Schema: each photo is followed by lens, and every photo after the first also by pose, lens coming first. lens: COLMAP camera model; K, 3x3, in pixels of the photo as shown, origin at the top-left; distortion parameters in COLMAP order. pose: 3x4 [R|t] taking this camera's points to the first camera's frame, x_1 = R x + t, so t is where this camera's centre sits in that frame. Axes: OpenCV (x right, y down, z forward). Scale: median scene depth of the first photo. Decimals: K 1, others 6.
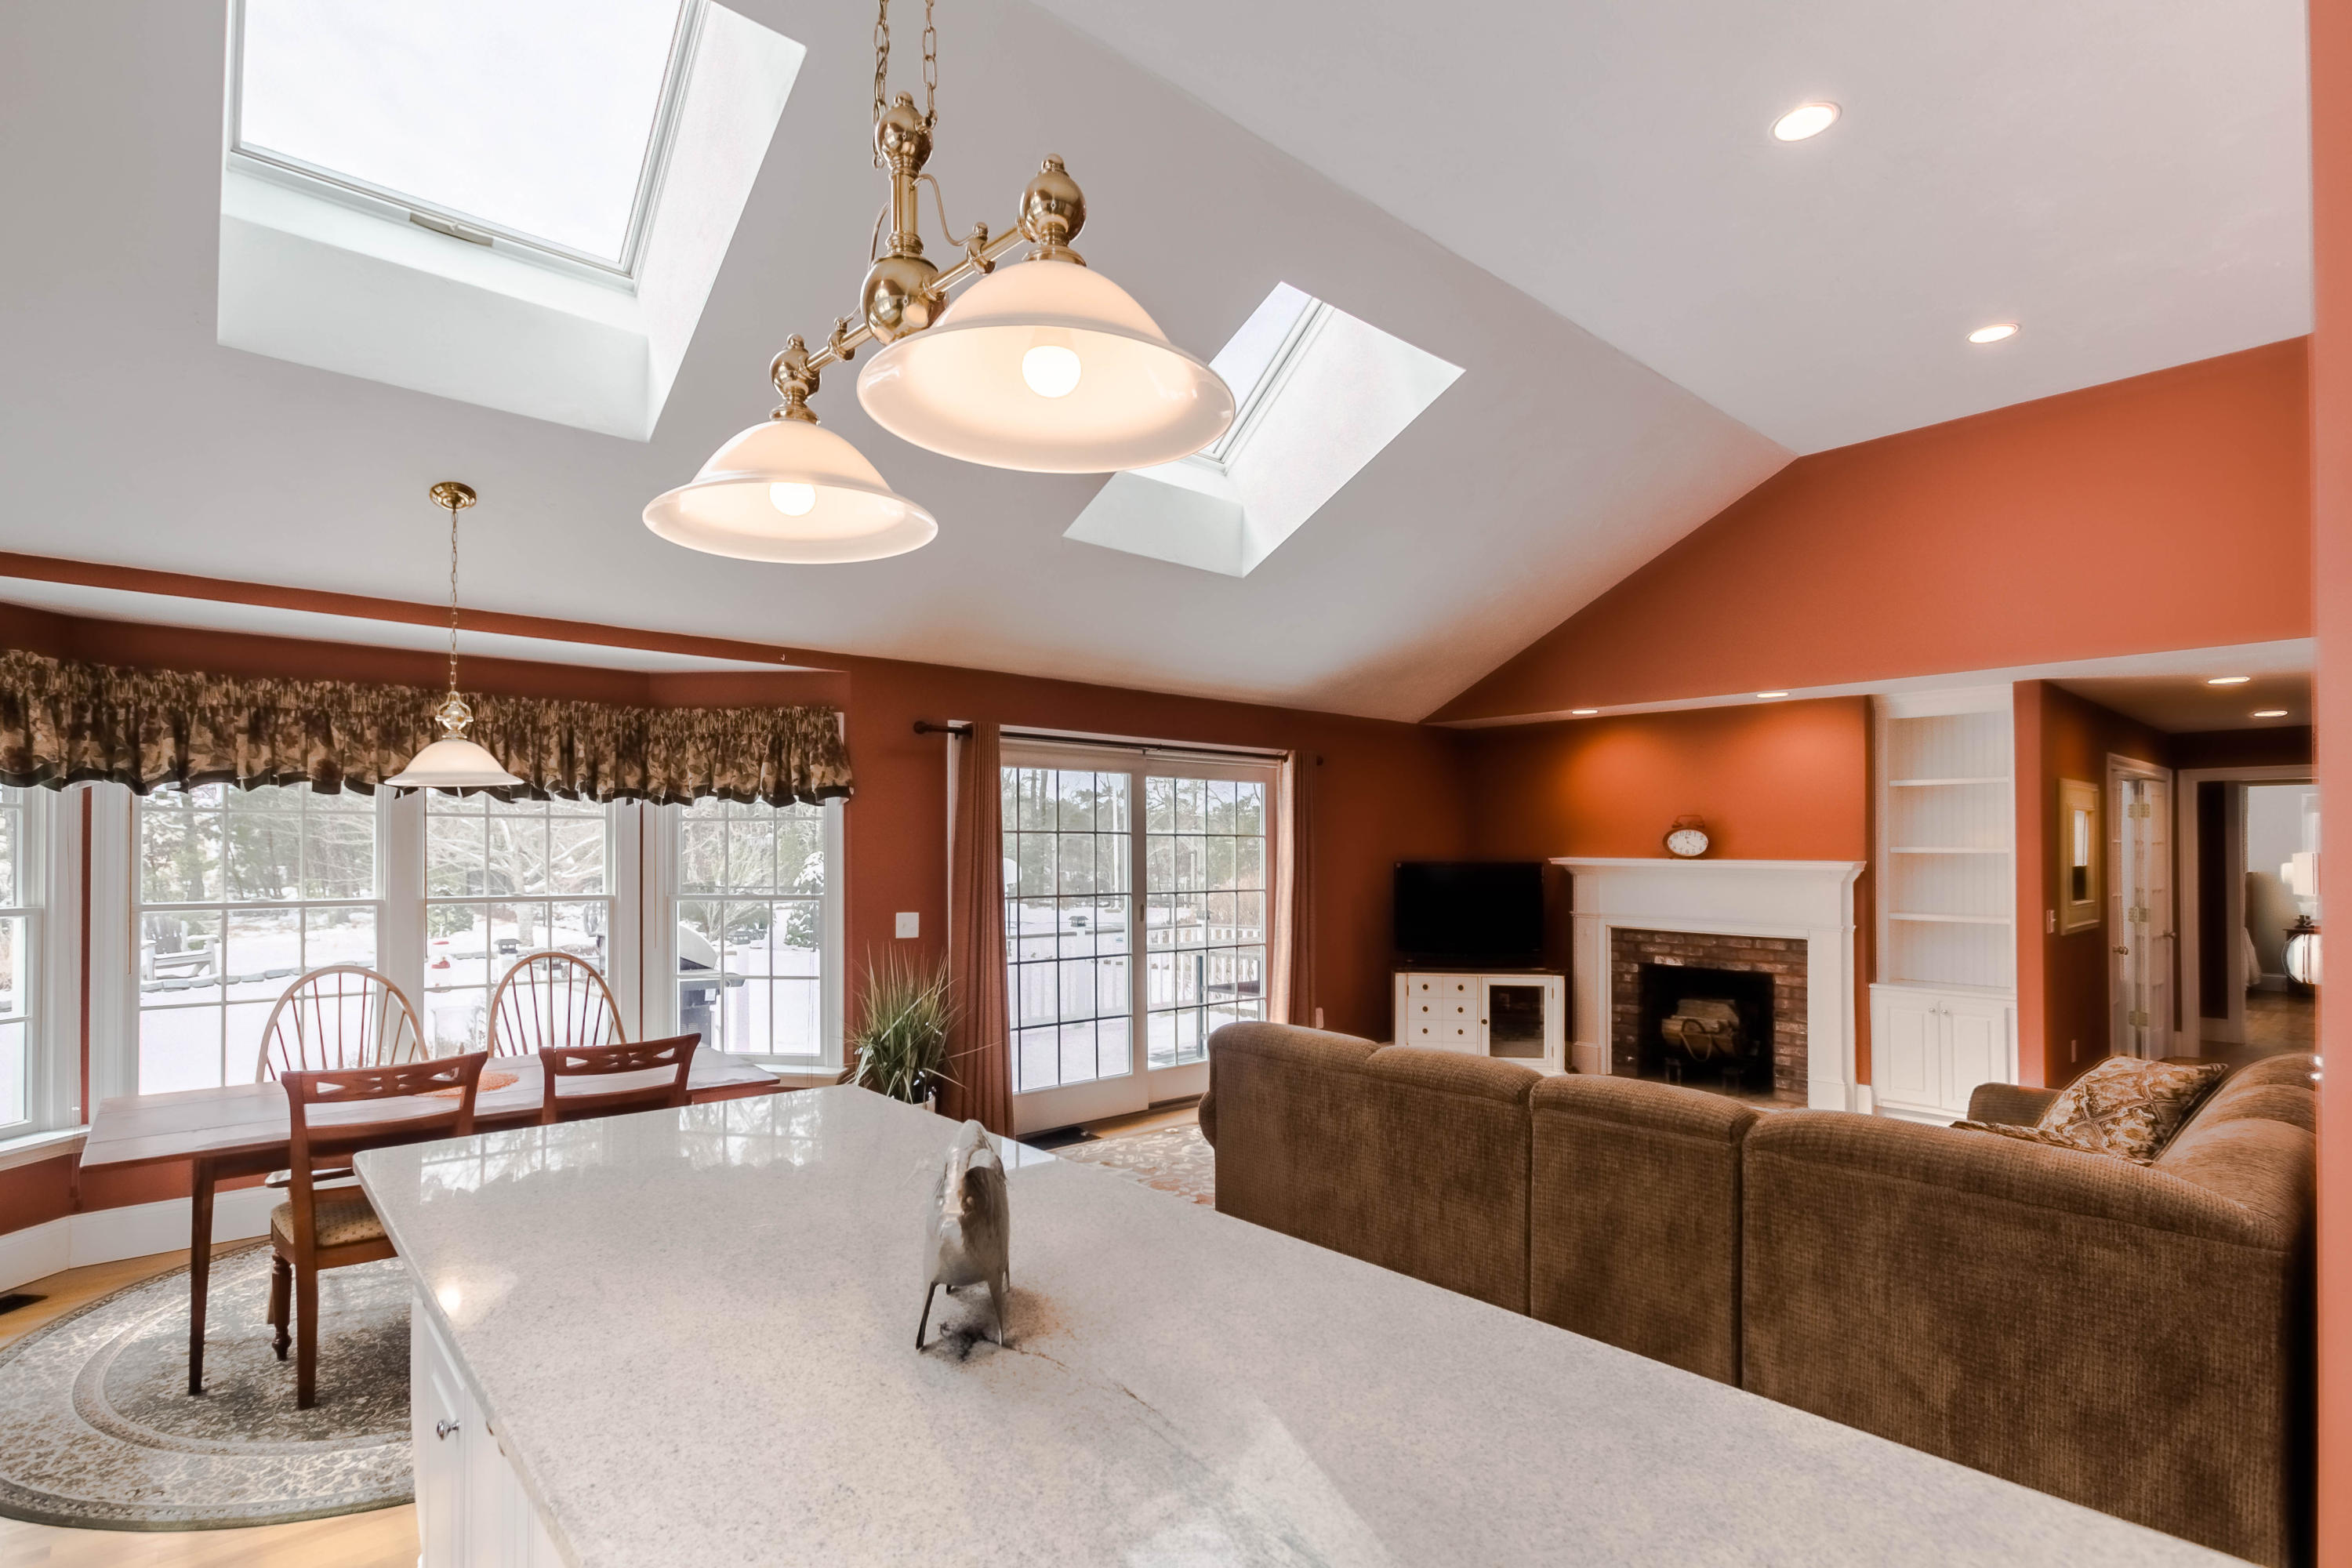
lens RADIAL K [[1126.5, 0, 1136.0], [0, 1126.5, 827.4], [0, 0, 1]] dist [0.001197, 0.001628]
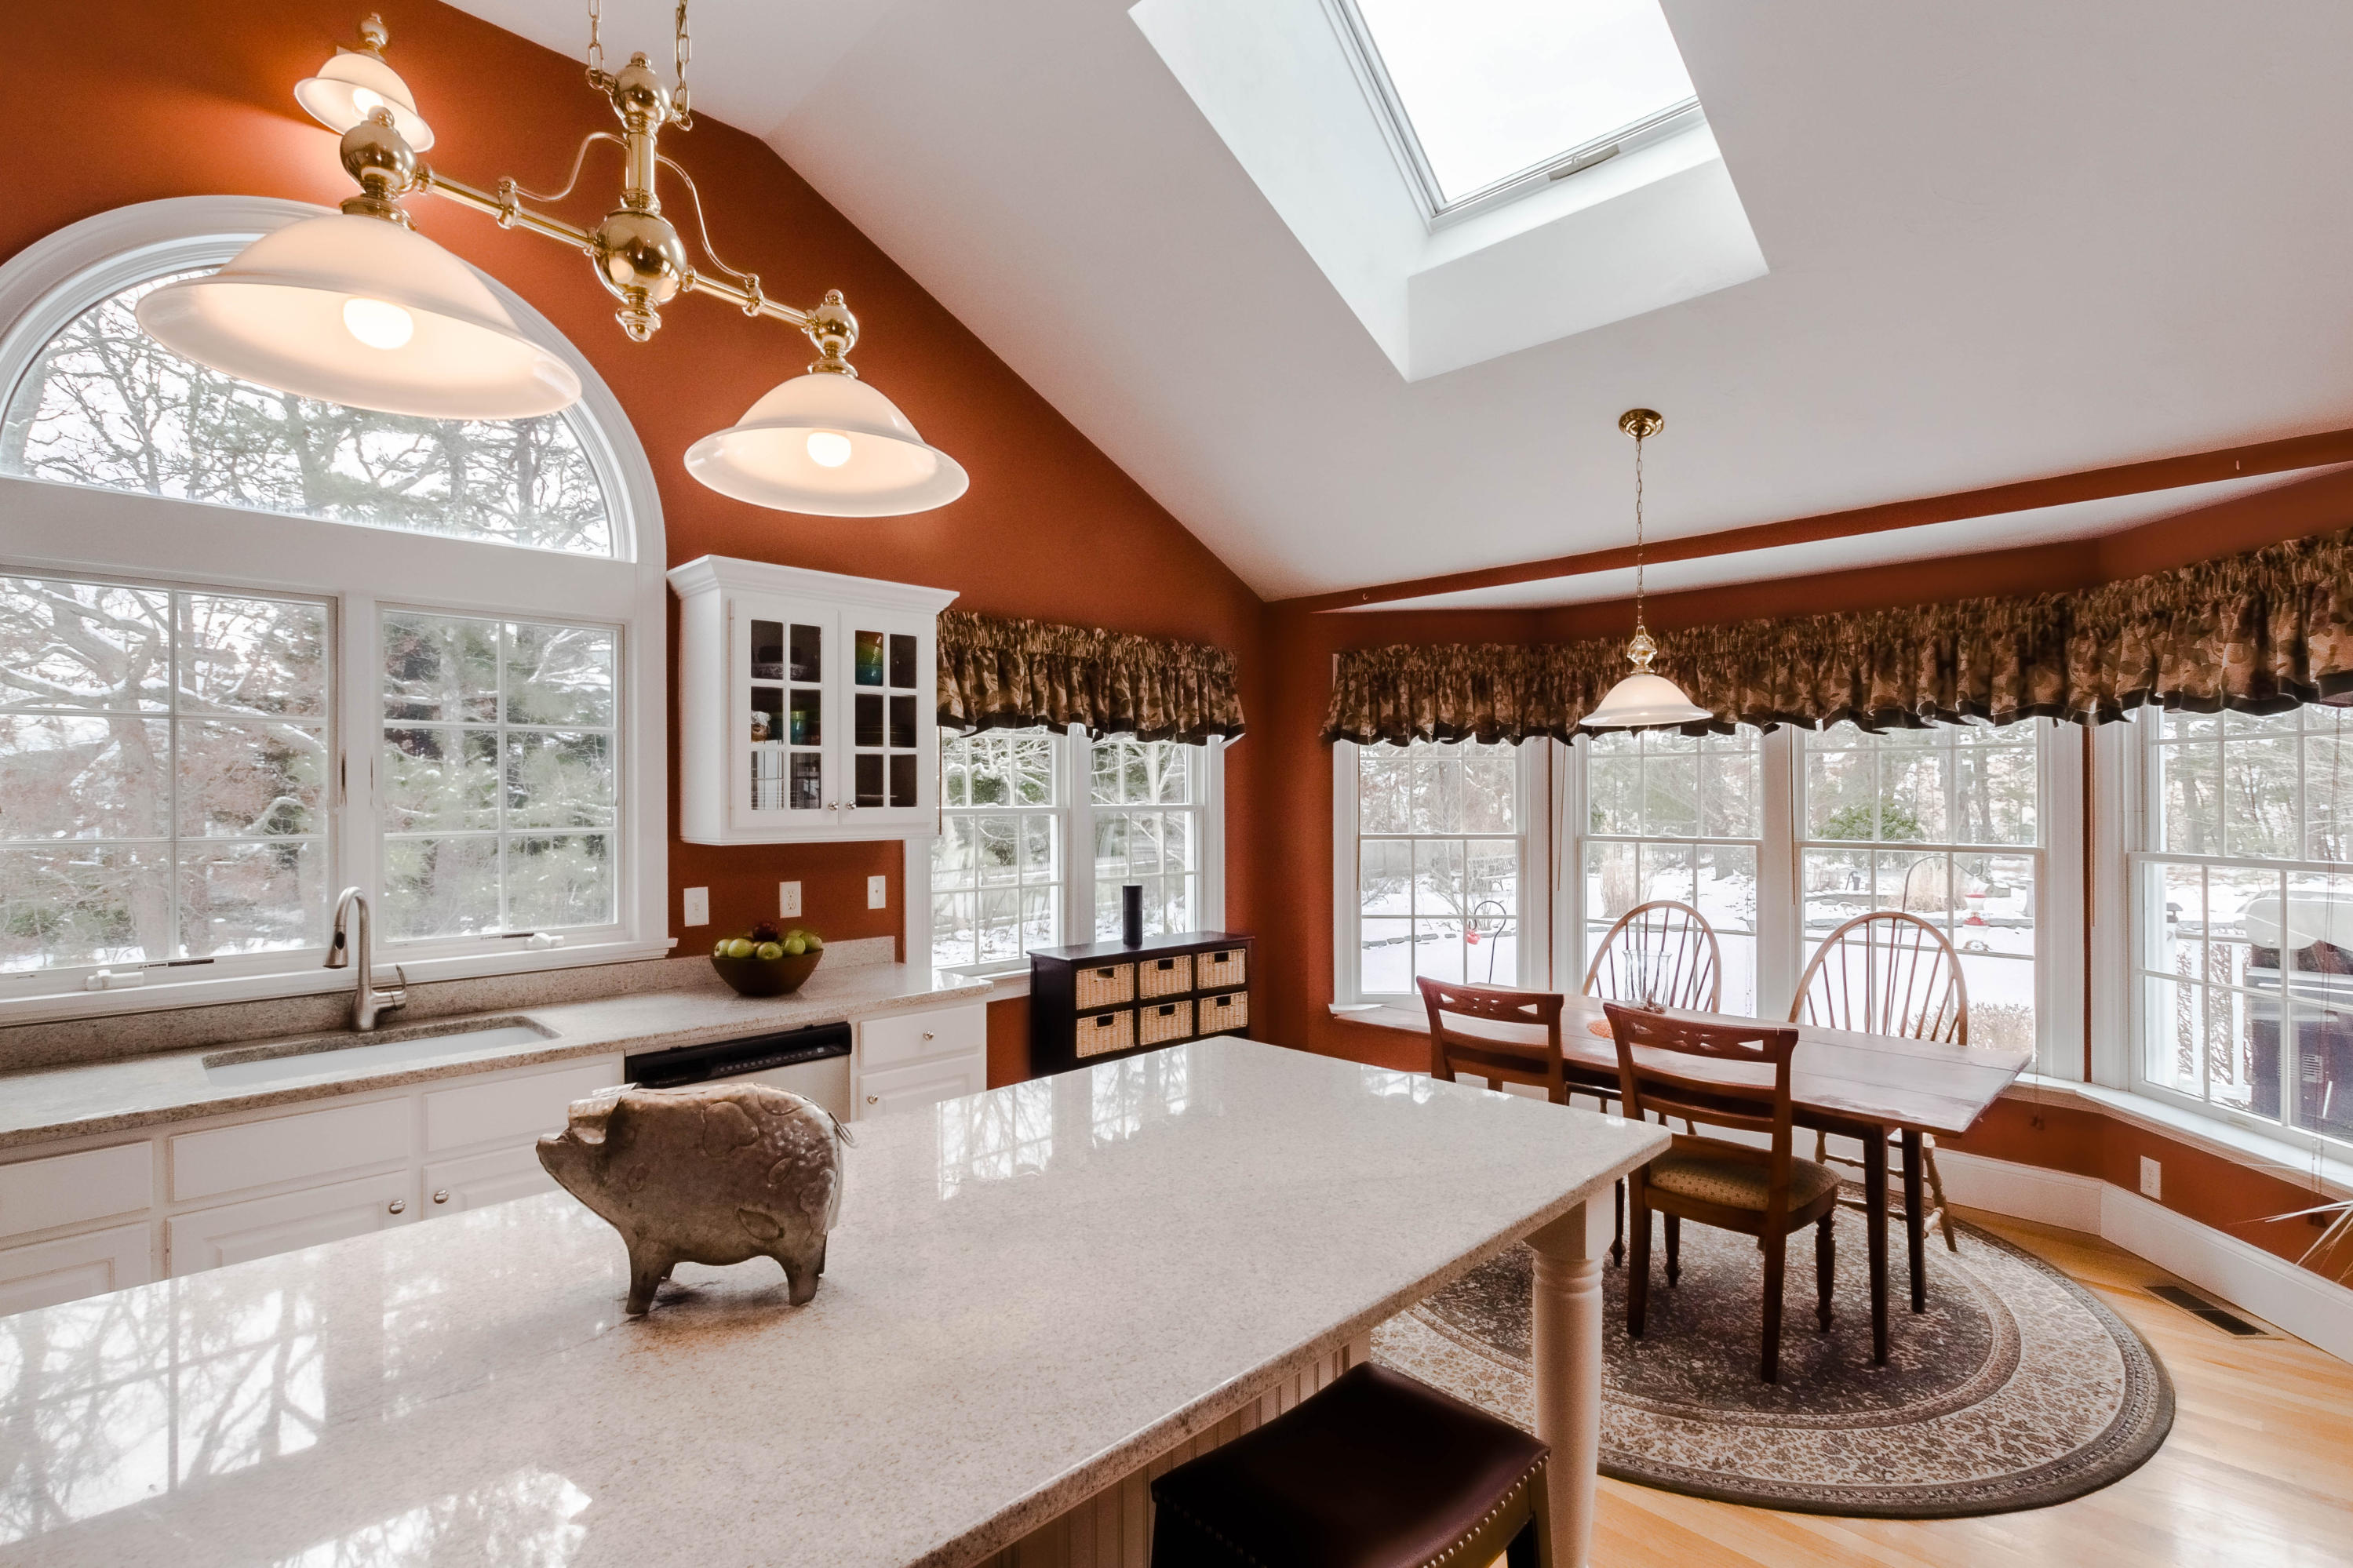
lens RADIAL K [[1126.9, 0, 1168.8], [0, 1126.9, 801.7], [0, 0, 1]] dist [0.001197, 0.001628]
pose [[0.087448, 0.006686, -0.996147, 0.234817], [0.027970, 0.999567, 0.009164, 0.006814], [0.995776, -0.028664, 0.087223, 0.362058]]
